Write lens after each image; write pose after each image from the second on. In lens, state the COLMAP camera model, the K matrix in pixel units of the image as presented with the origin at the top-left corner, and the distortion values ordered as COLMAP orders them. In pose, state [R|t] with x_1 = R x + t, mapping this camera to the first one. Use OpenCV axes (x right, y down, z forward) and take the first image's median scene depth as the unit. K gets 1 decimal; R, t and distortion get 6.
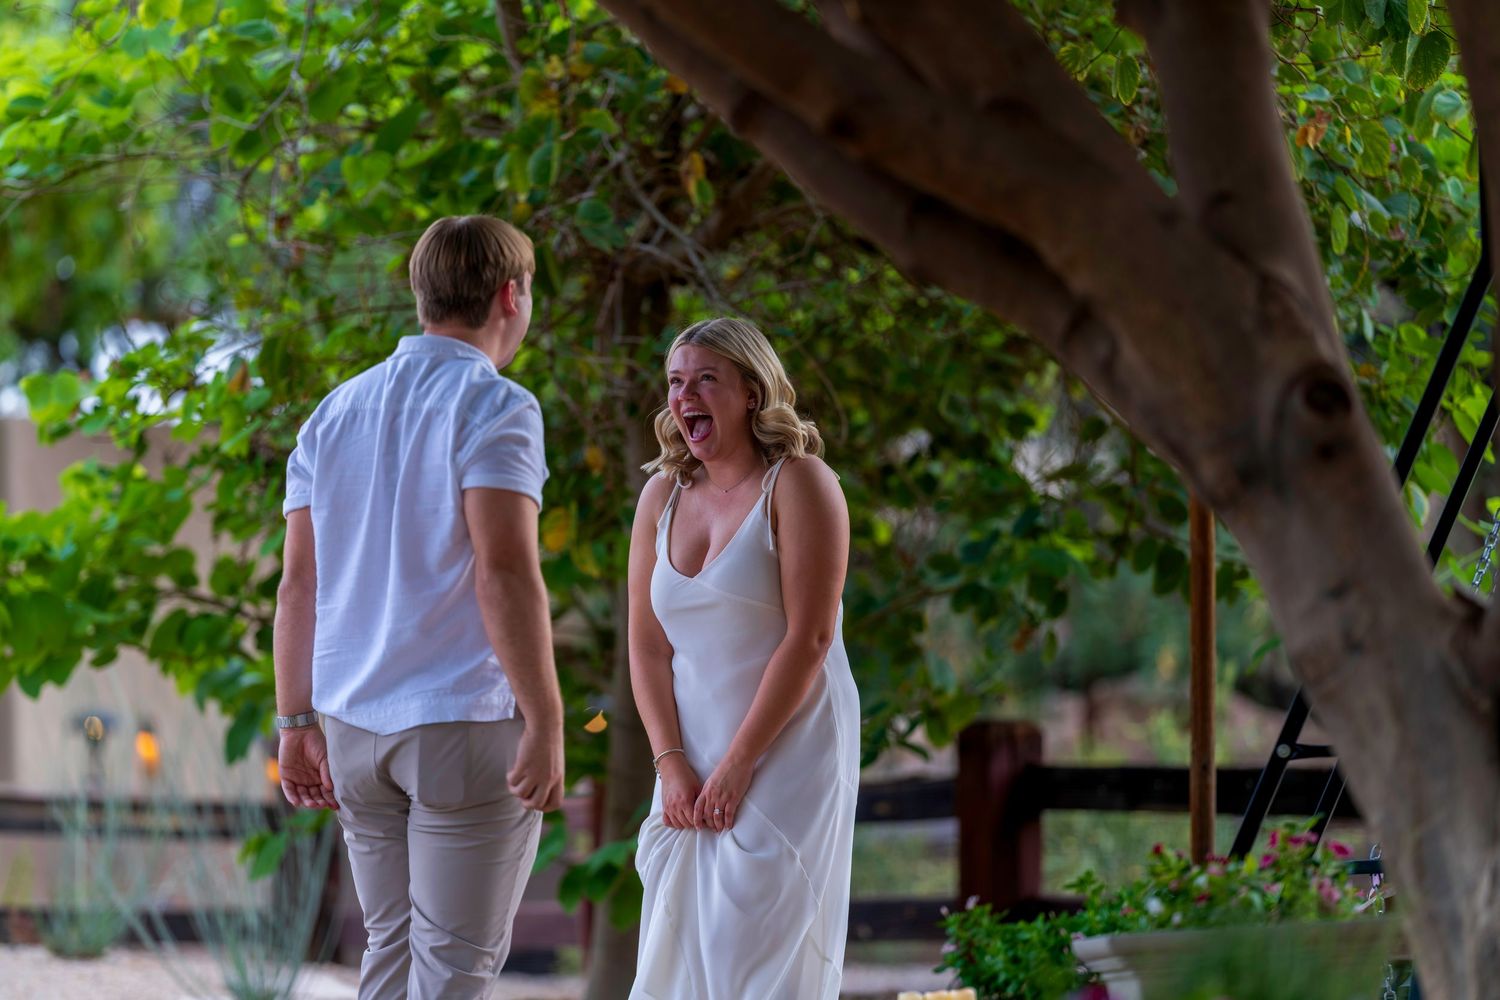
lens RADIAL K [[5766.0, 0, 750.0], [0, 5766.0, 500.0], [0, 0, 1]] dist [-0.115445, 1.626678]
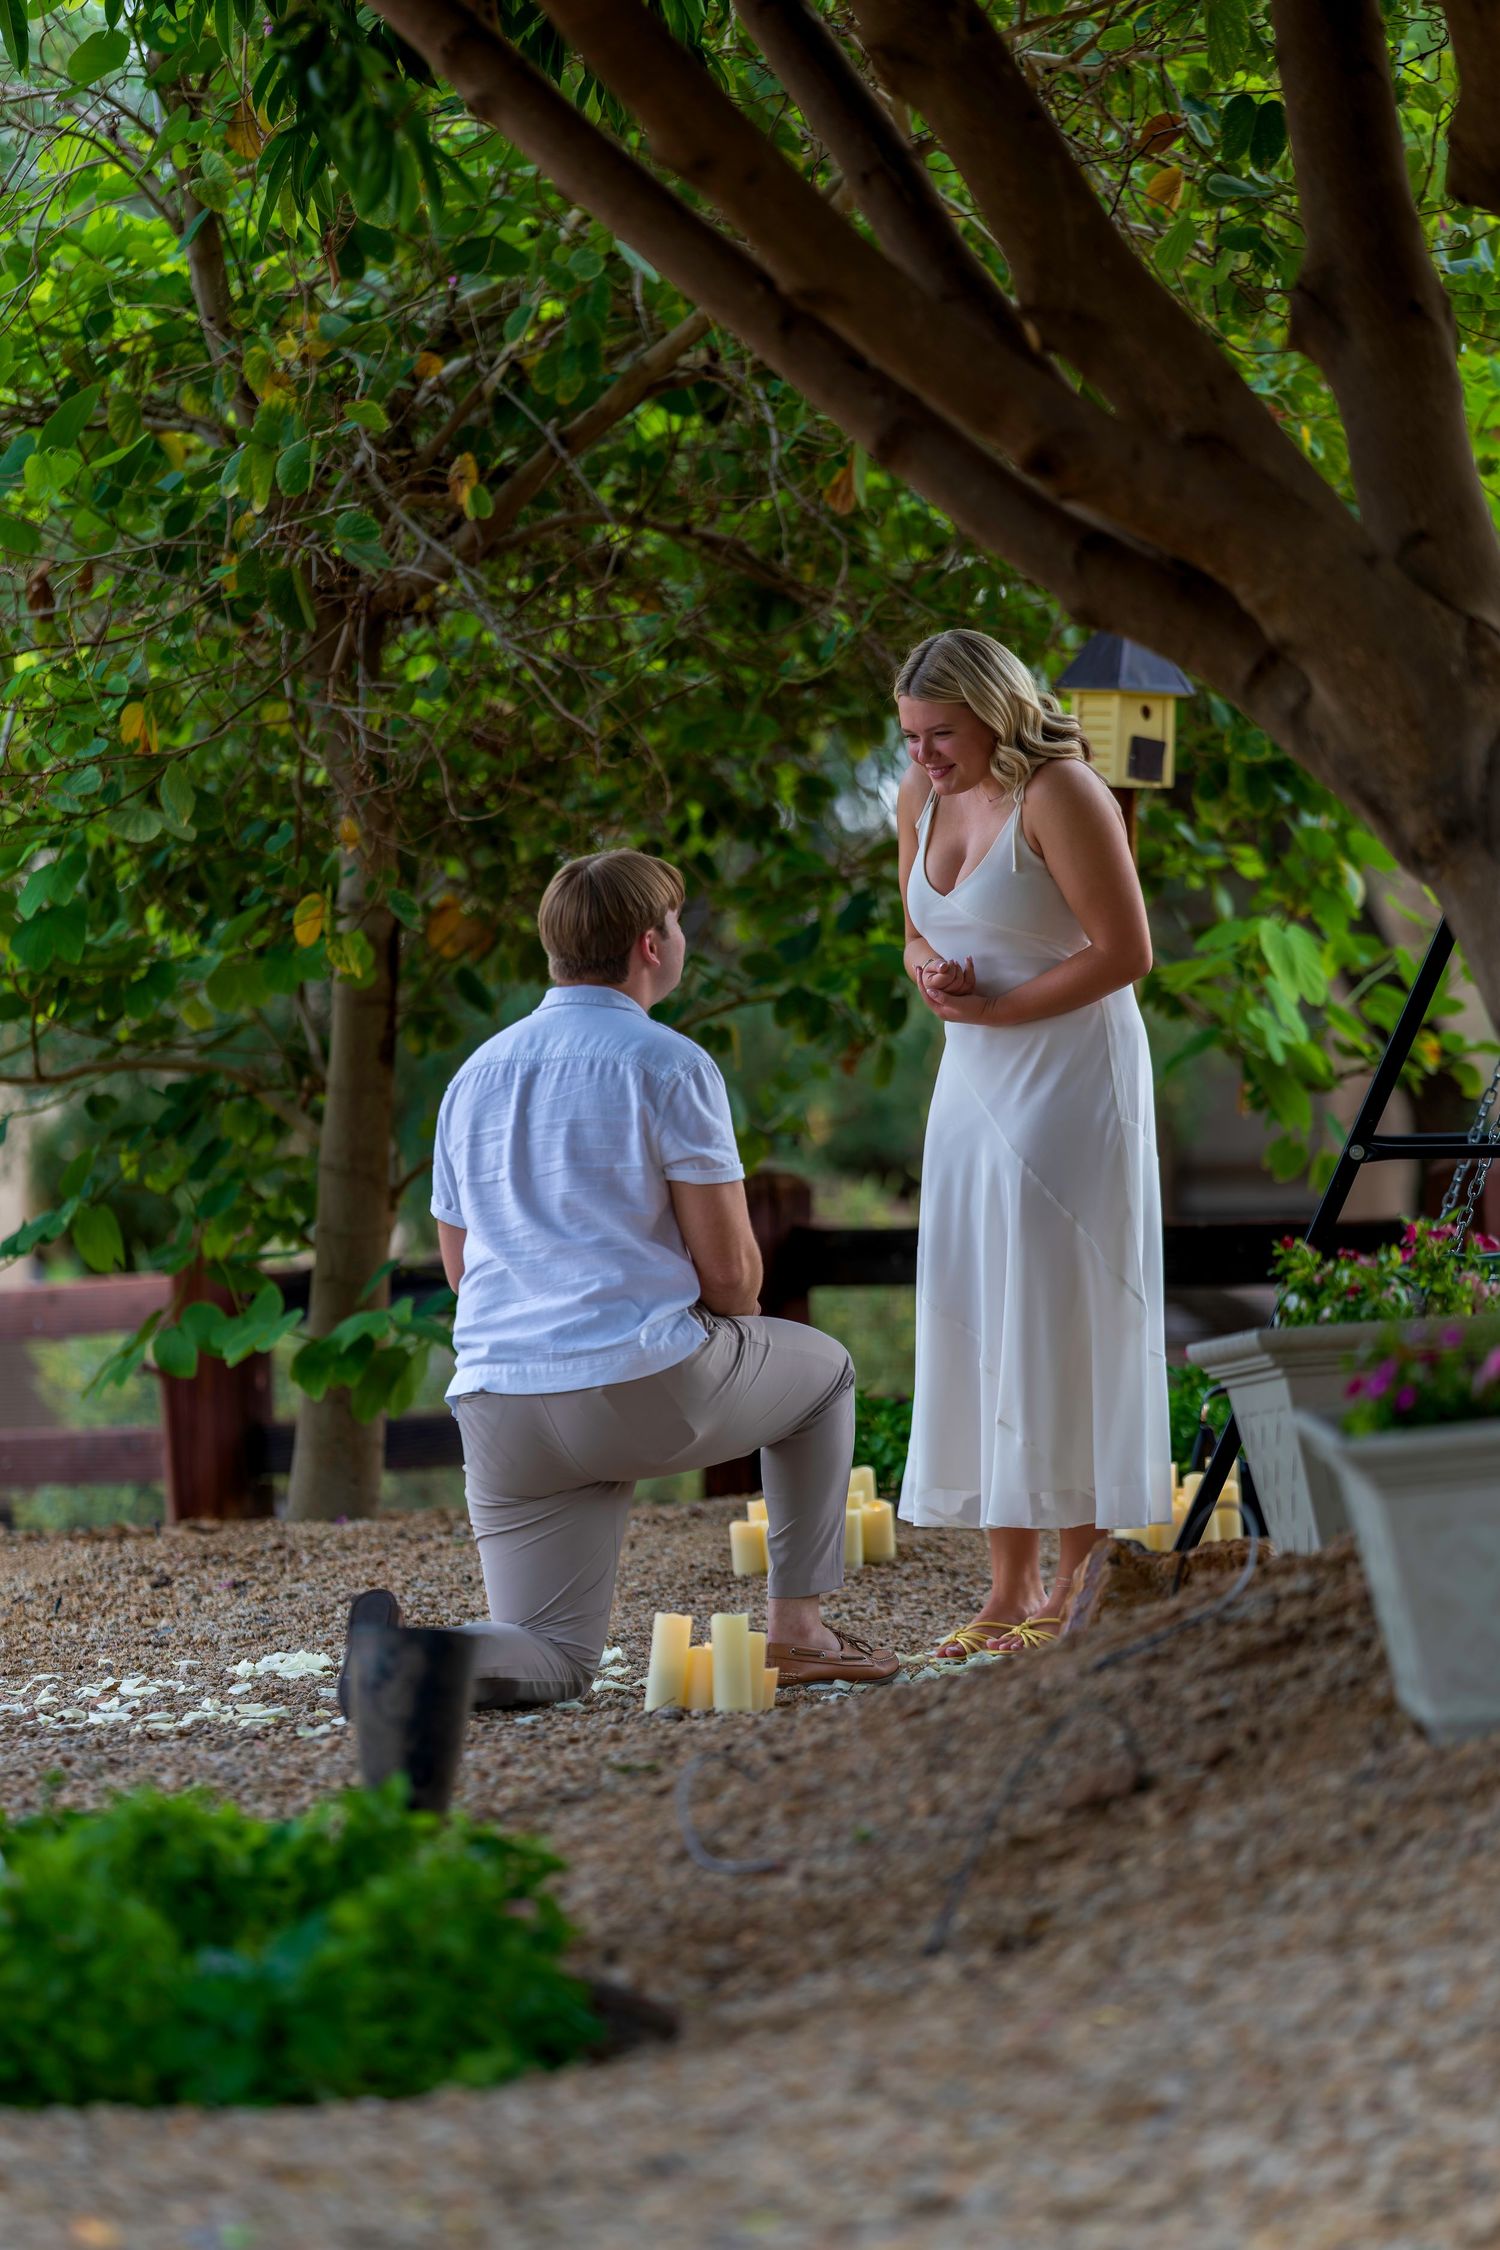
lens RADIAL K [[8649.1, 0, 750.0], [0, 8649.1, 1125.0], [0, 0, 1]] dist [-0.115445, 1.626678]
pose [[0.995828, -0.004521, 0.091133, -0.077192], [0.002386, 0.999720, 0.023526, 0.005154], [-0.091214, -0.023211, 0.995561, -0.199110]]
